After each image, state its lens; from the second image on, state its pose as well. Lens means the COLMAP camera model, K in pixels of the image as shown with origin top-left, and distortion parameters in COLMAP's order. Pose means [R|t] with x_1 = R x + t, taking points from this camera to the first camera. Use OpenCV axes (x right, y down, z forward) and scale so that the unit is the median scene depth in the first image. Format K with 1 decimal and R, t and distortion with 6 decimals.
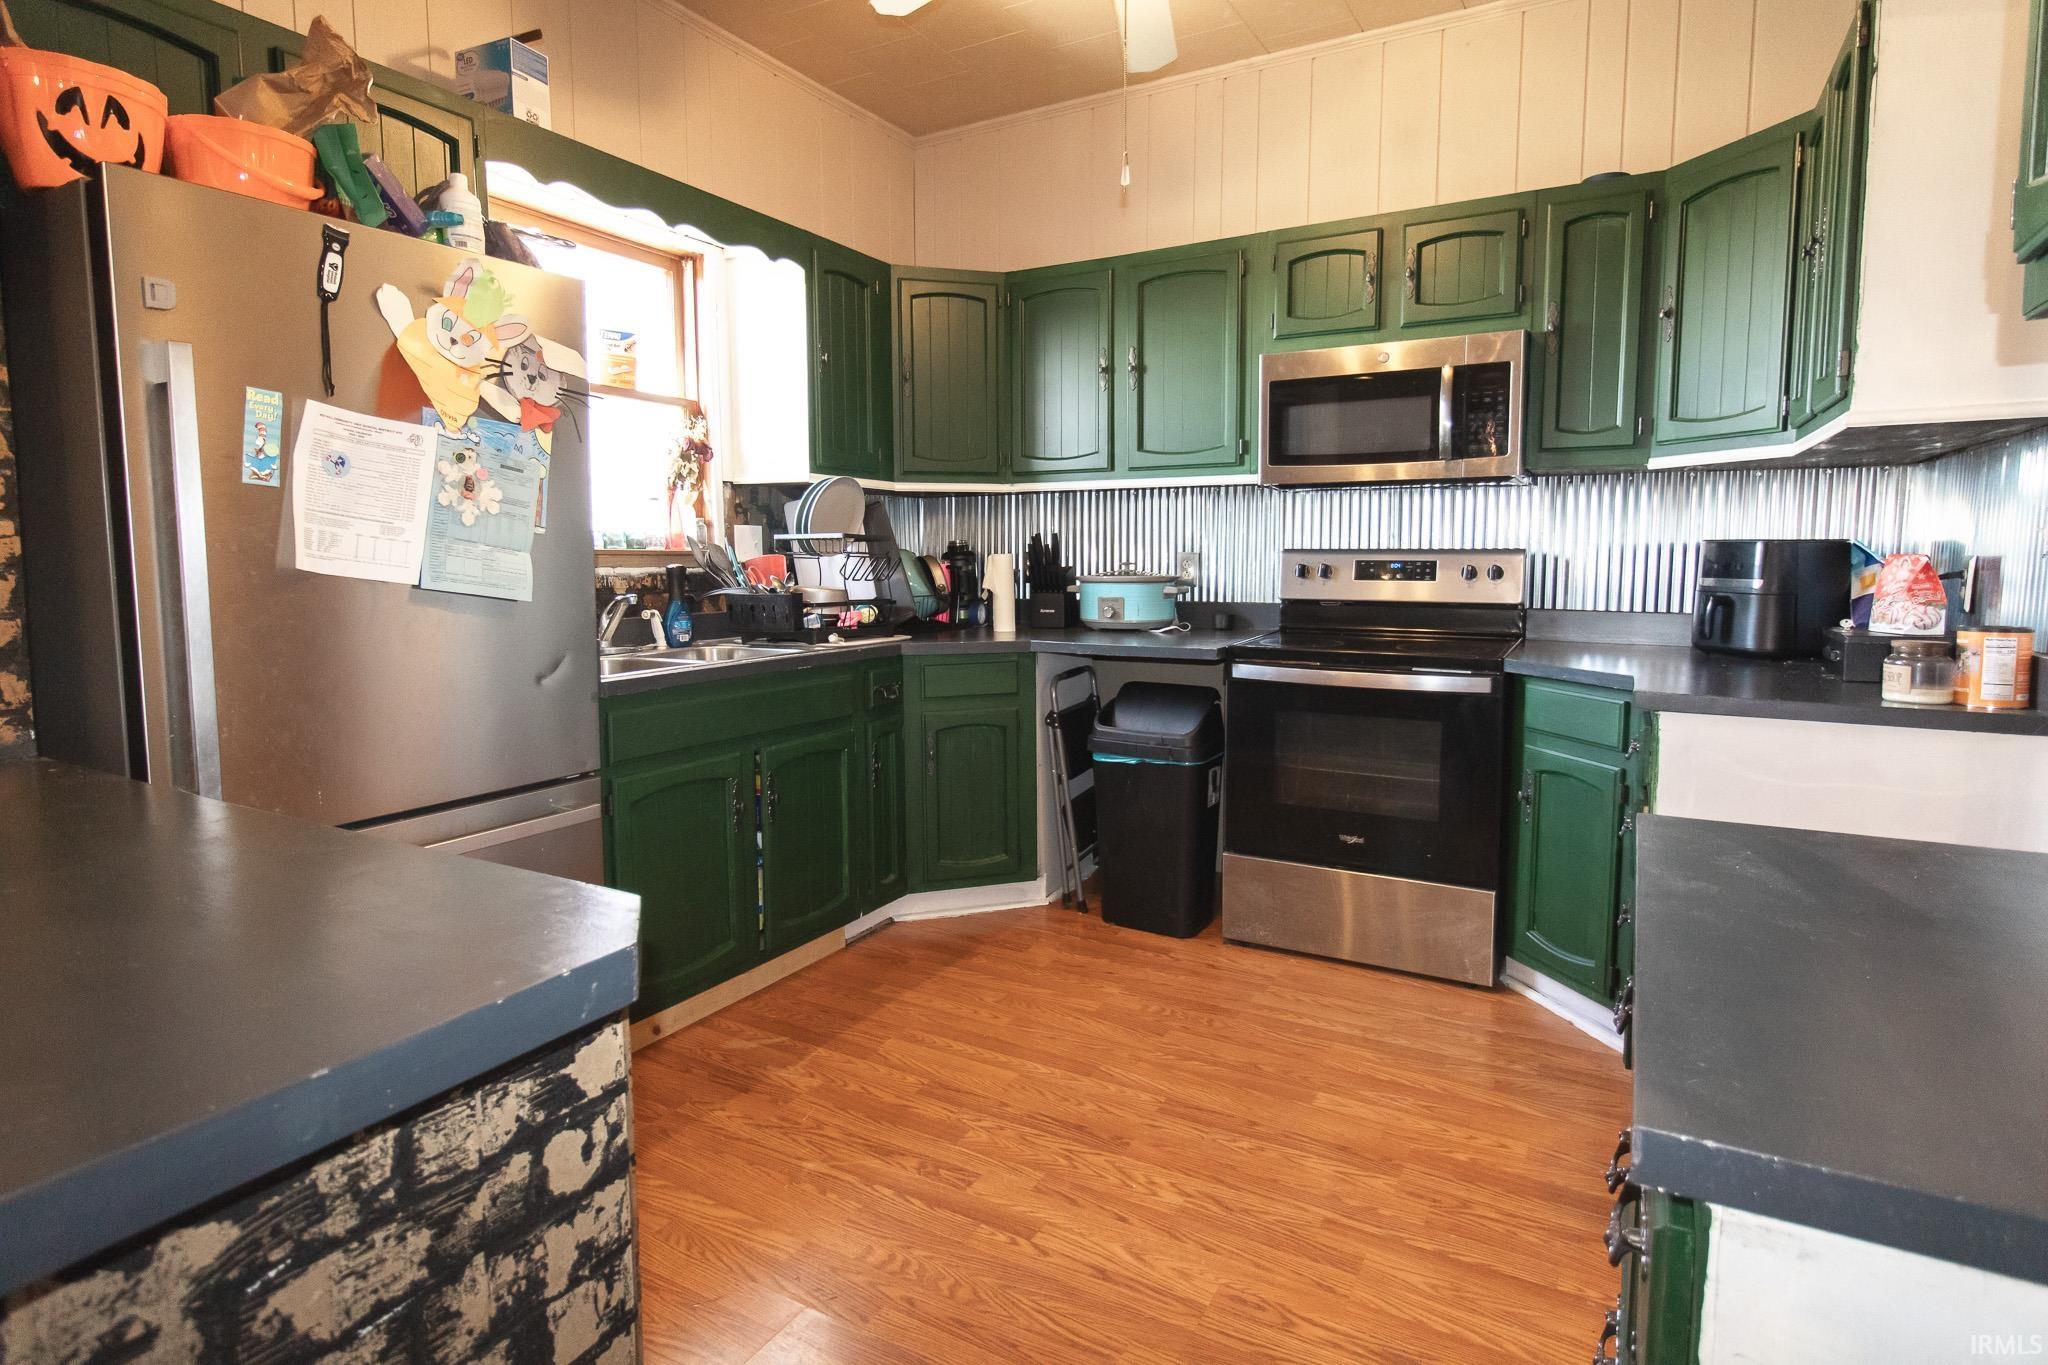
lens RADIAL K [[1067.5, 0, 1023.0], [0, 1067.5, 641.2], [0, 0, 1]] dist [0.001127, 0.000016]
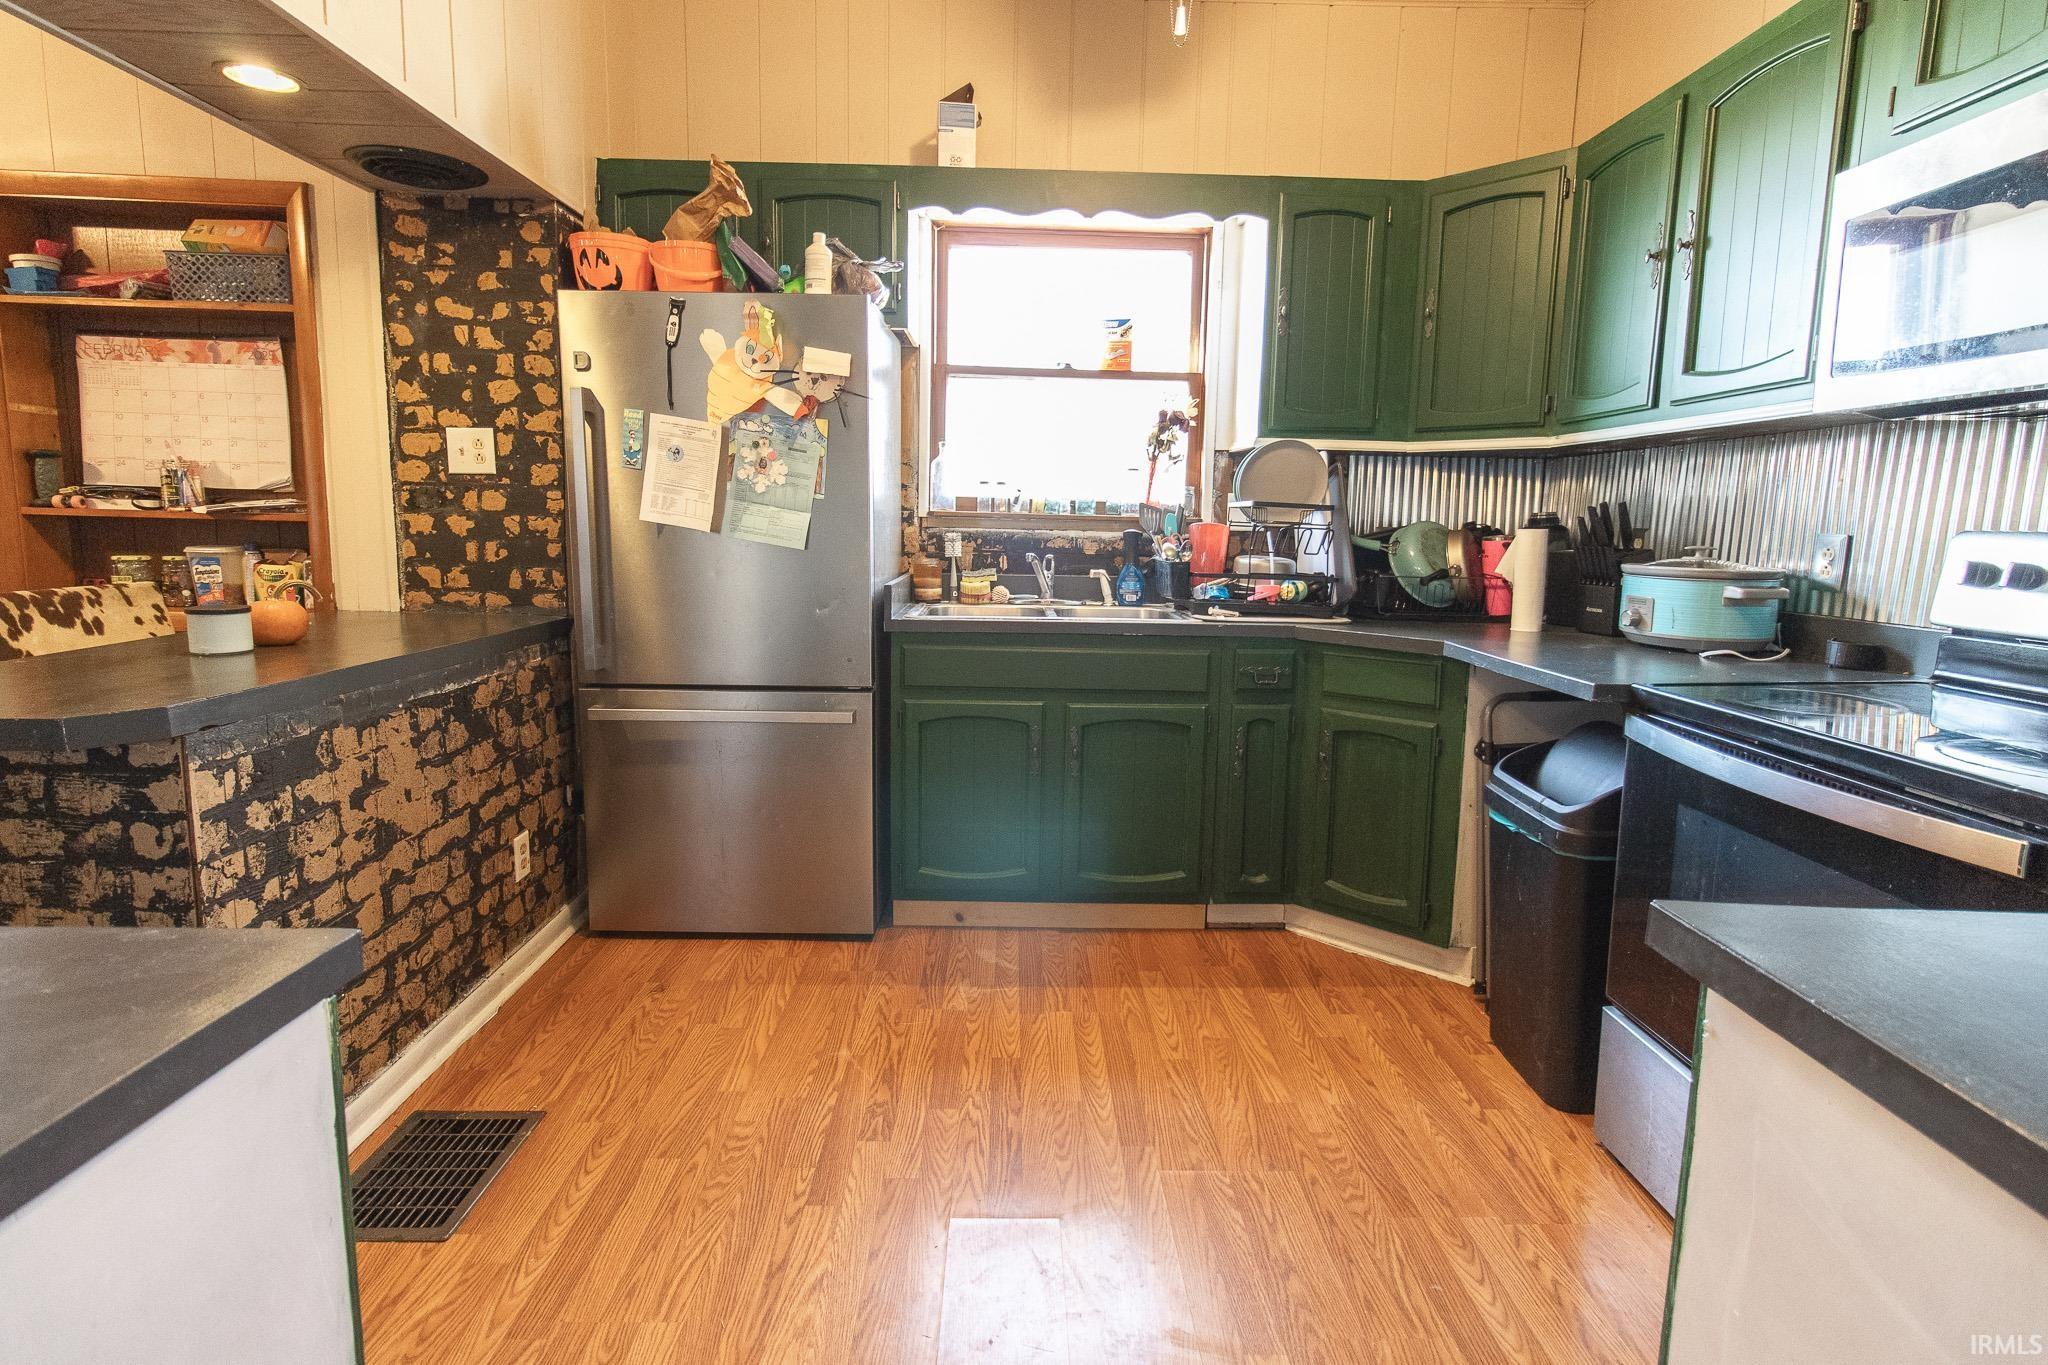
lens RADIAL K [[978.2, 0, 1025.8], [0, 978.2, 641.8], [0, 0, 1]] dist [0.001004, 0.000257]
pose [[0.507835, 0.122800, -0.852657, 0.738935], [-0.091600, 0.991874, 0.088293, -0.056612], [0.856570, 0.033265, 0.514957, 0.610466]]
